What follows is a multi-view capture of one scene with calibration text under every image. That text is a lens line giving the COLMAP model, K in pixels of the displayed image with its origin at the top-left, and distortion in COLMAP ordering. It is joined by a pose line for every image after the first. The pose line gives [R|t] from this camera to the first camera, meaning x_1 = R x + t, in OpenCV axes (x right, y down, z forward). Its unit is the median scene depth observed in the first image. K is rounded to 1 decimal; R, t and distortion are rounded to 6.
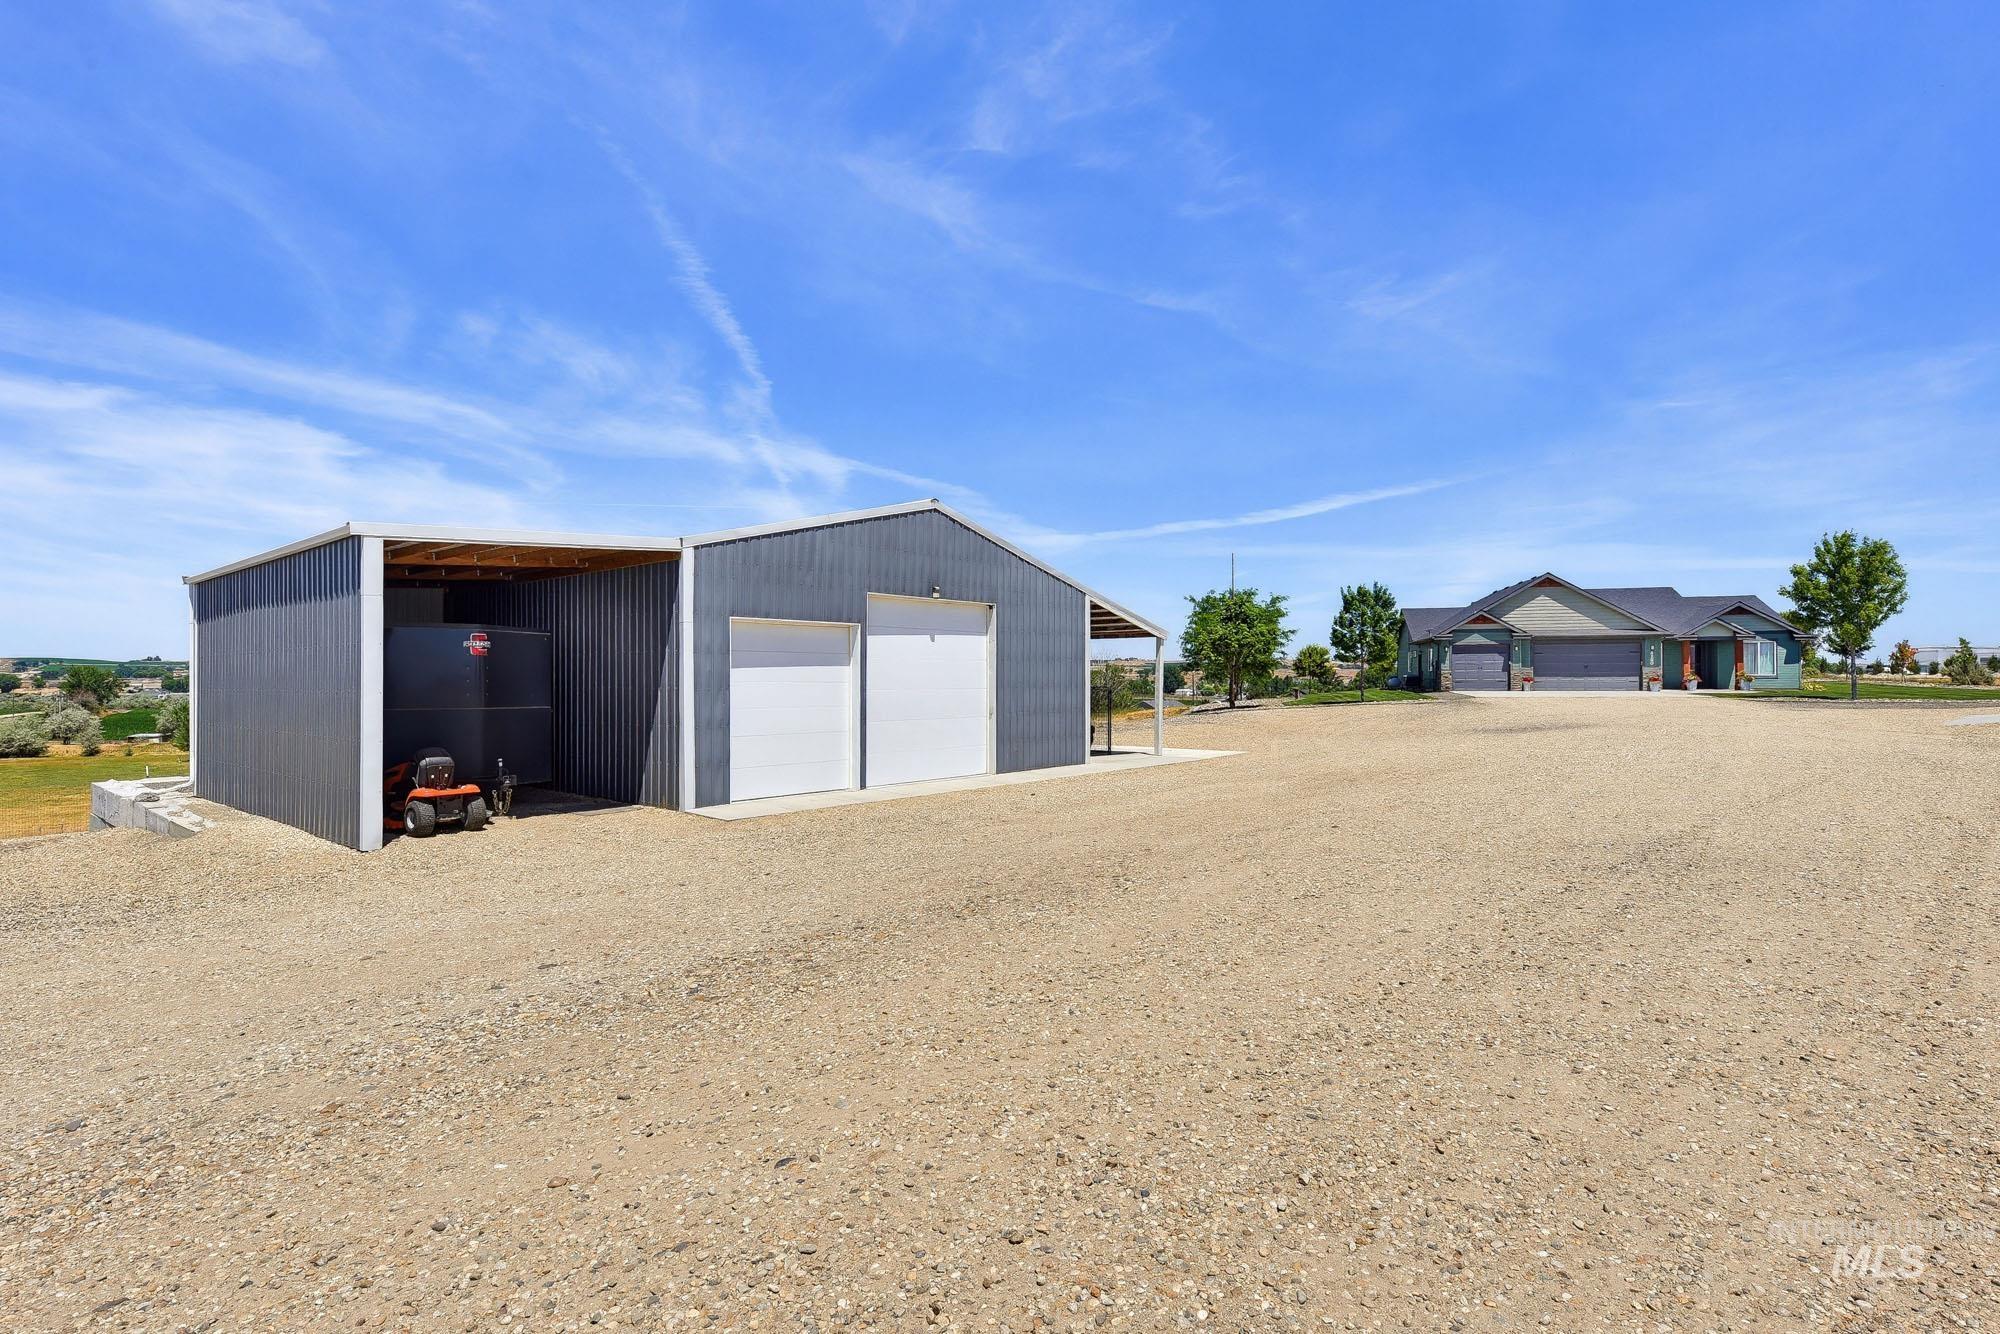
lens RADIAL K [[945.6, 0, 1000.0], [0, 945.6, 667.0], [0, 0, 1]] dist [-0.000734, -0.000451]
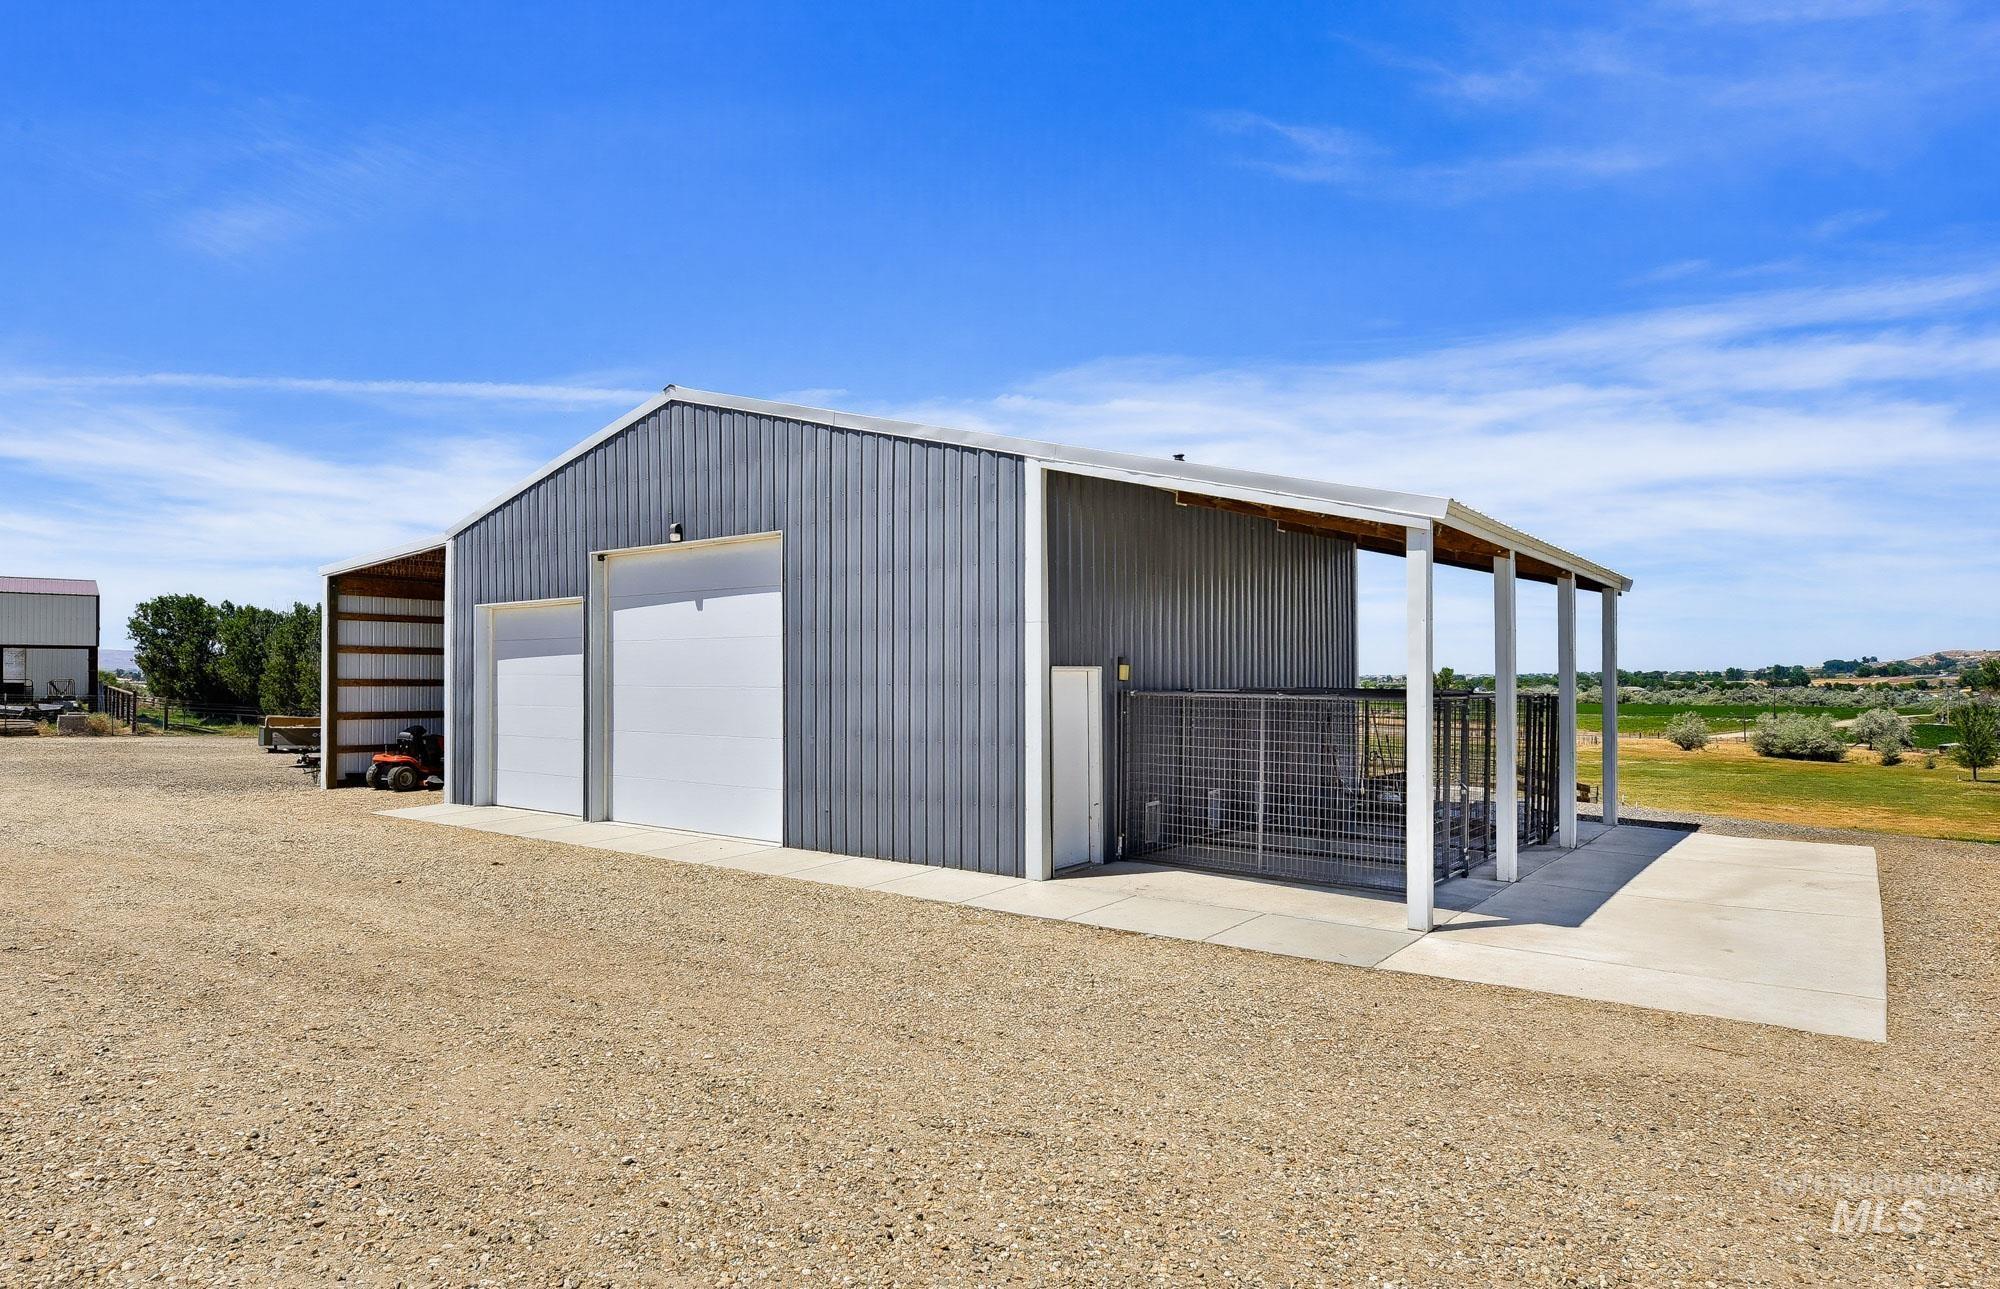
lens RADIAL K [[1185.1, 0, 1000.0], [0, 1185.1, 644.5], [0, 0, 1]] dist [0.065538, 0.000733]
pose [[0.053831, -0.028652, -0.998139, 0.718484], [0.017694, 0.999459, -0.027735, 0.020942], [0.998393, -0.016168, 0.054308, 1.147261]]
